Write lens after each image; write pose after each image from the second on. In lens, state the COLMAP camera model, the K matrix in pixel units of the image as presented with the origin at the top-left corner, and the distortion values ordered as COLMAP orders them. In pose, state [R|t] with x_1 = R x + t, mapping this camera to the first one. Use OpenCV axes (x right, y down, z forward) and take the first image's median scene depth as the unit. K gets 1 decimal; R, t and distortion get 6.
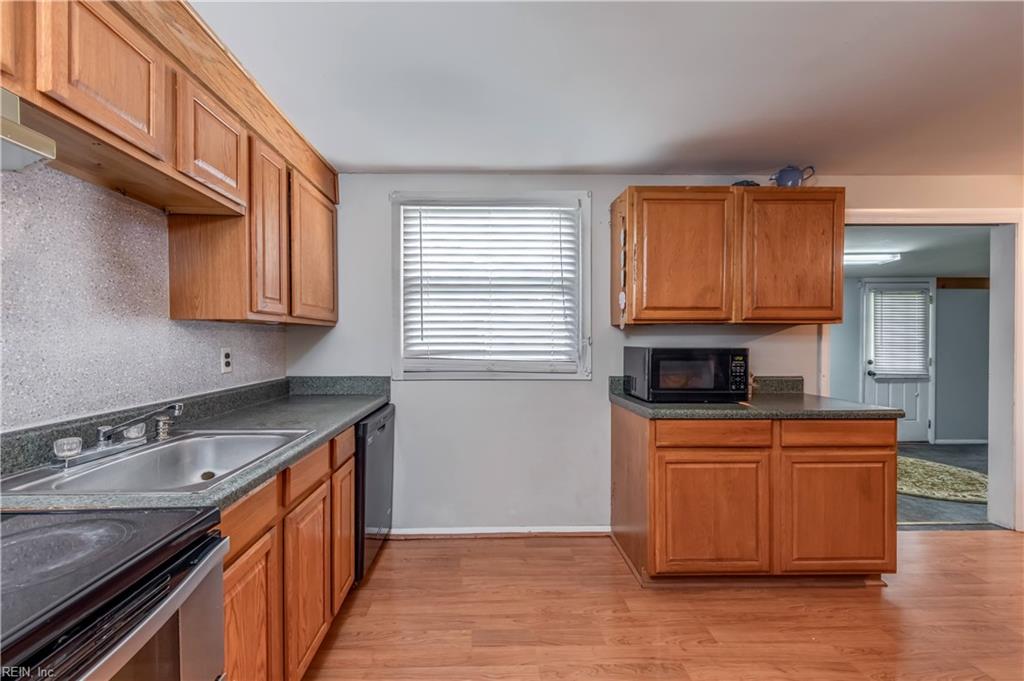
lens RADIAL K [[390.9, 0, 477.1], [0, 390.9, 345.3], [0, 0, 1]] dist [-0.000145, -0.000054]
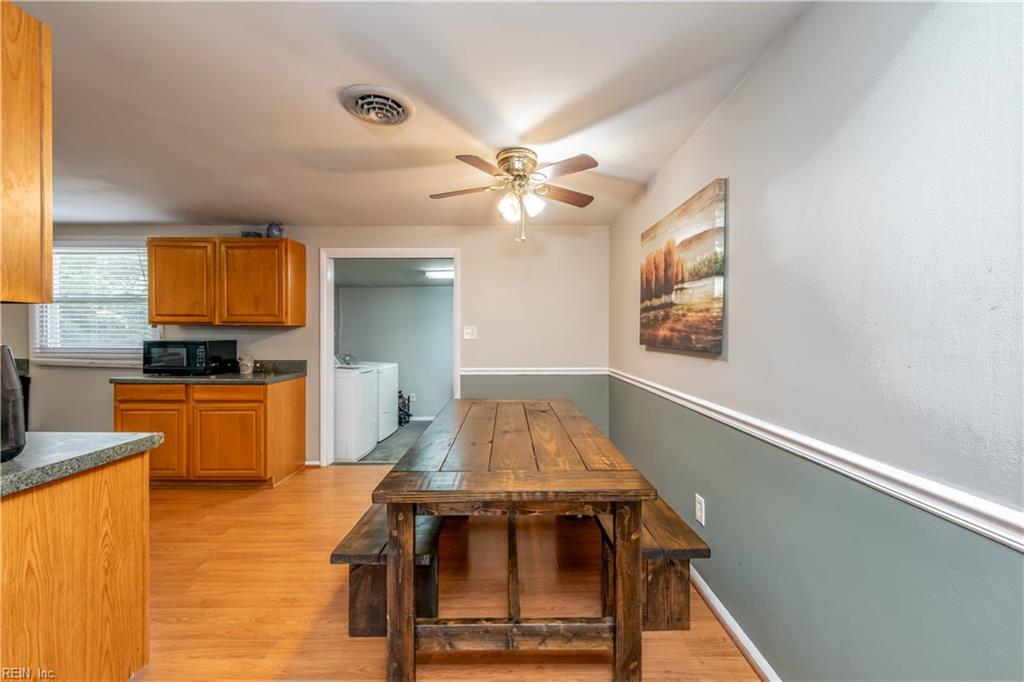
lens RADIAL K [[401.4, 0, 513.5], [0, 401.4, 335.8], [0, 0, 1]] dist [0.000481, -0.000013]
pose [[0.999685, 0.005744, -0.024424, 1.990868], [-0.005893, 0.999964, -0.006035, -0.011434], [0.024388, 0.006177, 0.999683, -0.604786]]
